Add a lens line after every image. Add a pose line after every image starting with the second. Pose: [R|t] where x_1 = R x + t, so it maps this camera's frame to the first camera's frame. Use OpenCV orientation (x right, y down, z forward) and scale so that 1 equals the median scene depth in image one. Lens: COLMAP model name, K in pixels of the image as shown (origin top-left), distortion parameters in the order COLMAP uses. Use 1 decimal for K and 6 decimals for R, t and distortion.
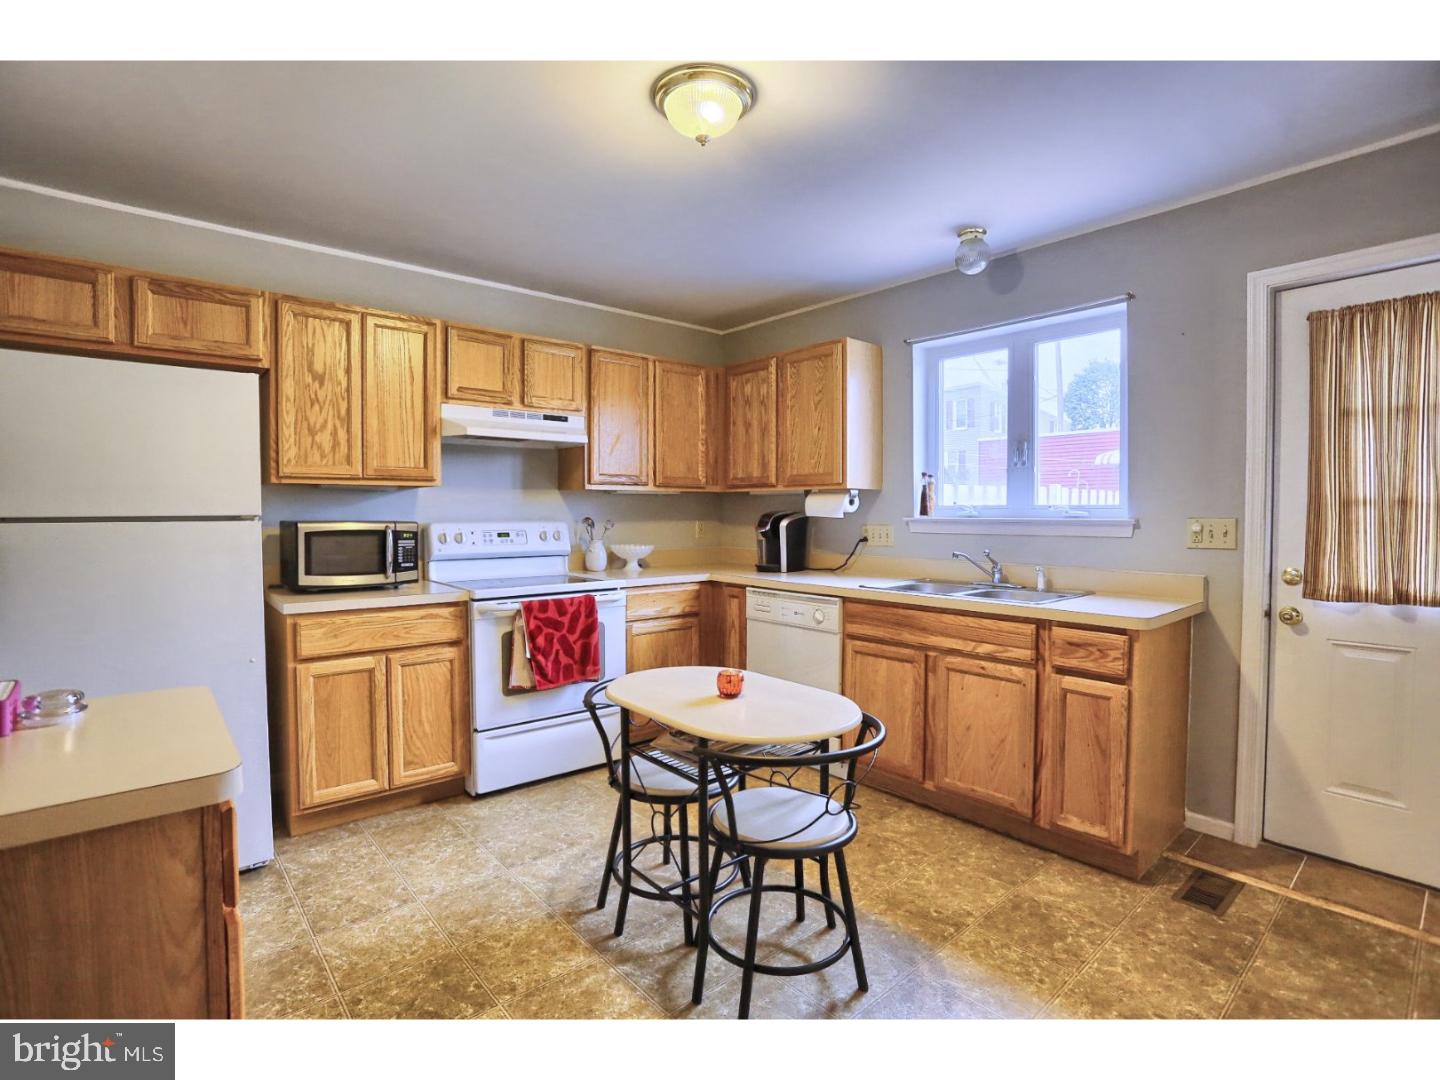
lens RADIAL K [[713.6, 0, 725.9], [0, 713.6, 534.8], [0, 0, 1]] dist [-0.081445, 0.038814]
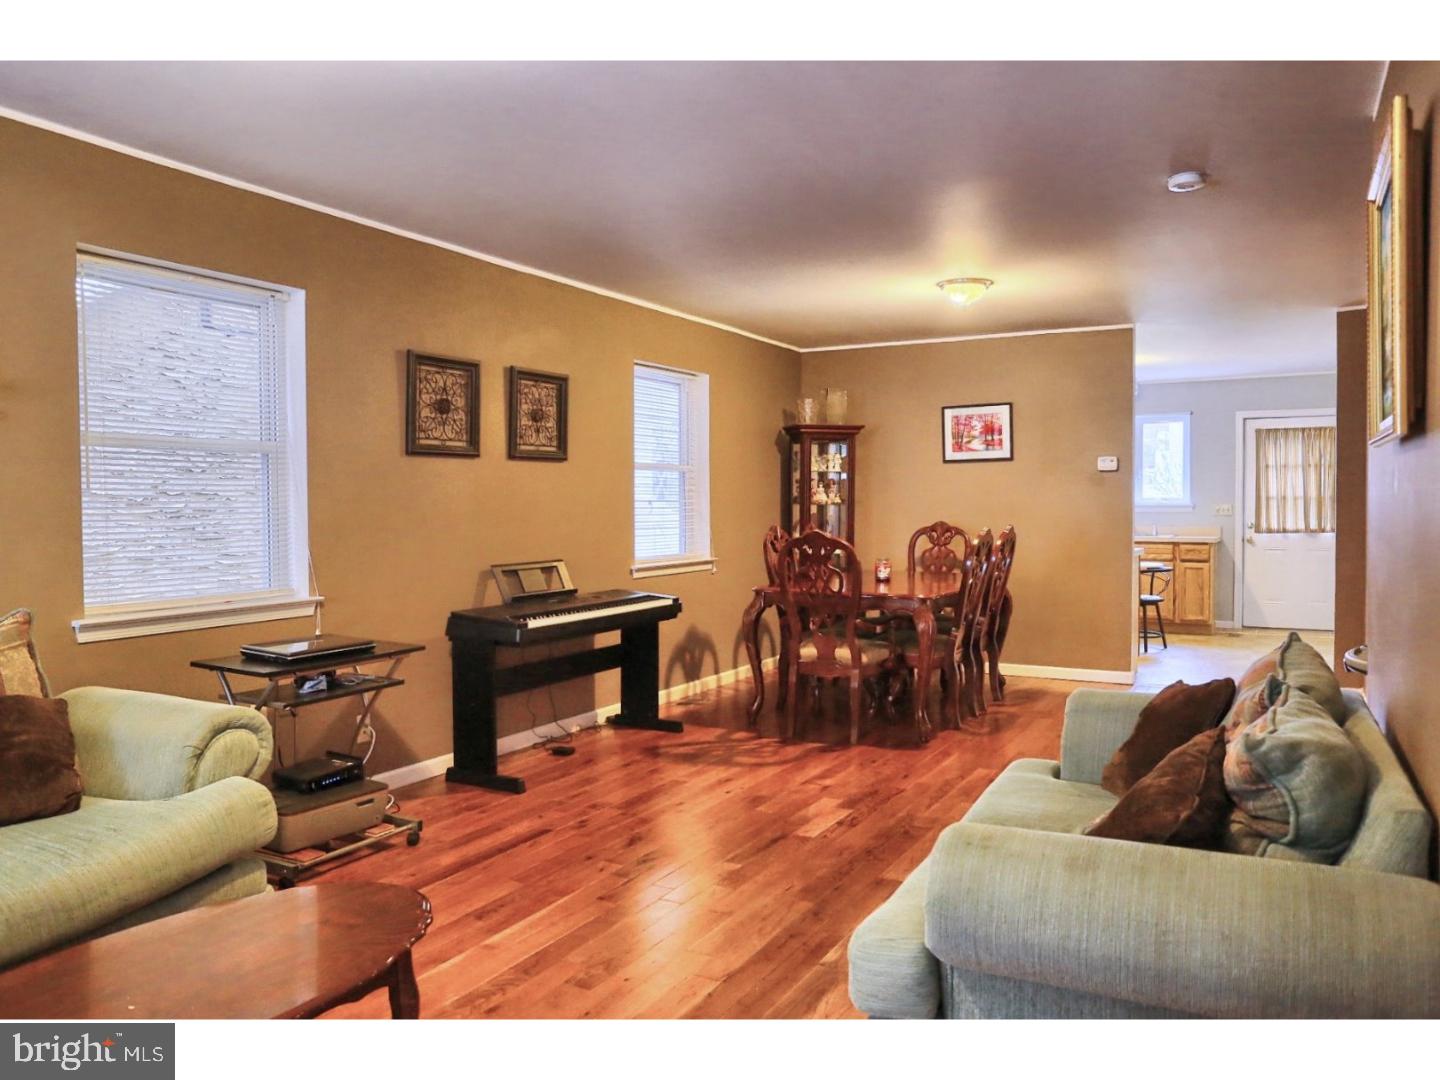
lens RADIAL K [[1078.4, 0, 720.0], [0, 1078.4, 540.0], [0, 0, 1]] dist [-0.022985, 0.006629]
pose [[0.934668, -0.016054, 0.355160, -2.652340], [0.014996, 0.999871, 0.005730, 0.063419], [-0.355206, -0.000029, 0.934788, -2.223762]]
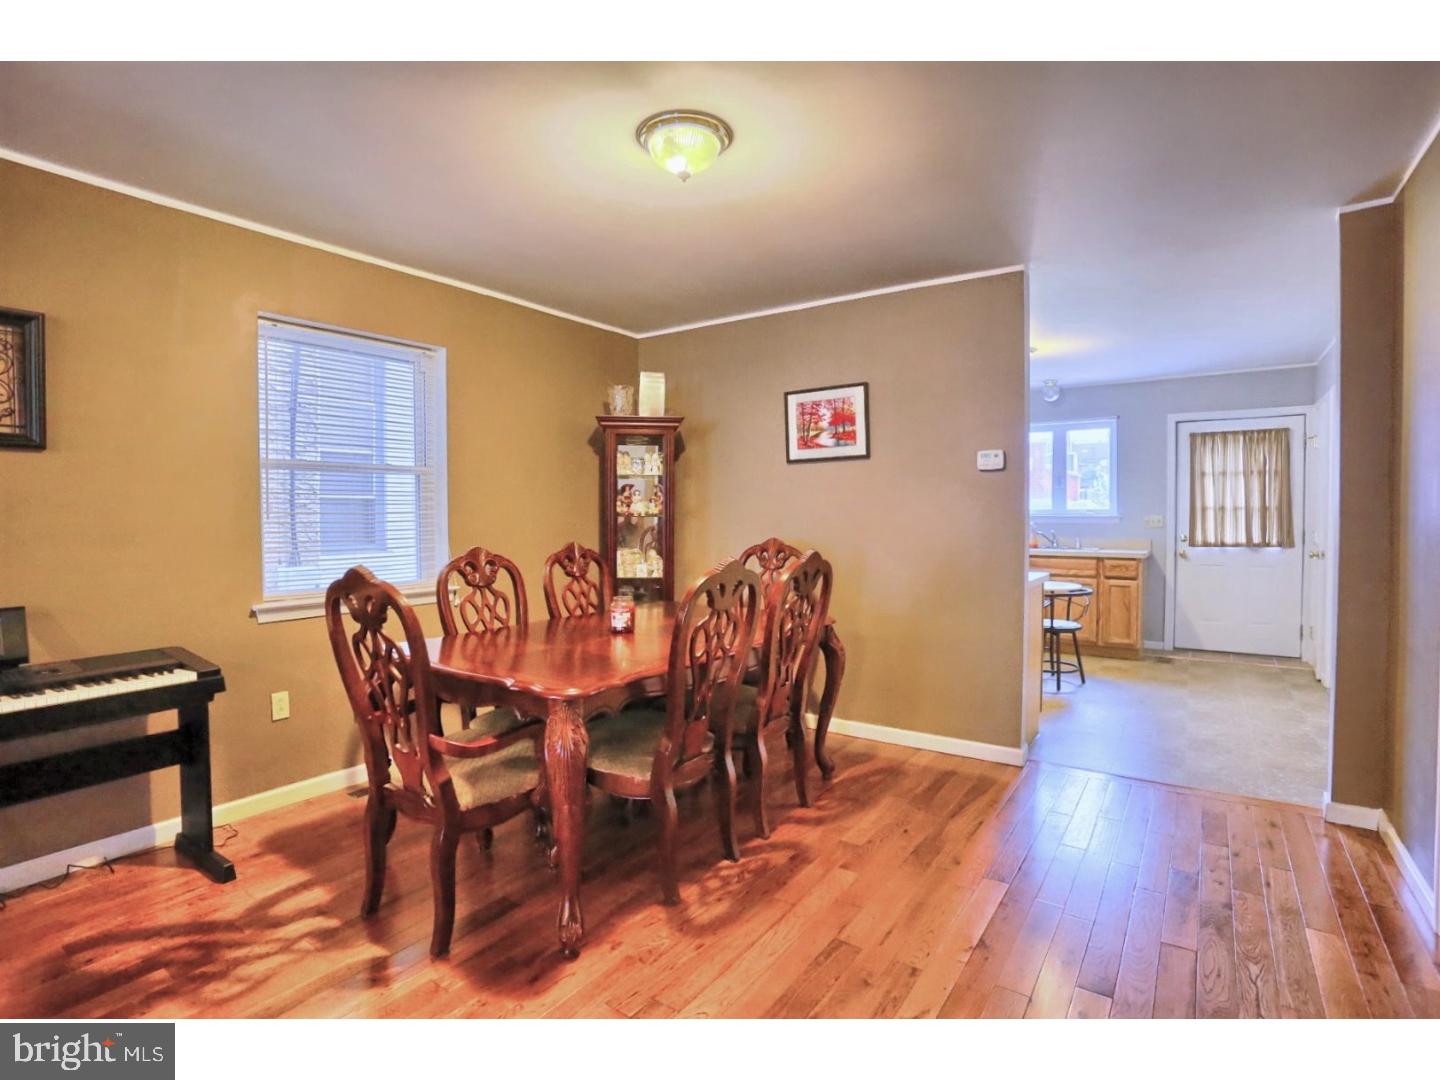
lens RADIAL K [[713.6, 0, 725.9], [0, 713.6, 534.8], [0, 0, 1]] dist [-0.081445, 0.038814]
pose [[0.967919, -0.012003, 0.250977, -1.417165], [0.011913, 0.999927, 0.001876, 0.024358], [-0.250981, 0.001174, 0.967991, -1.016017]]
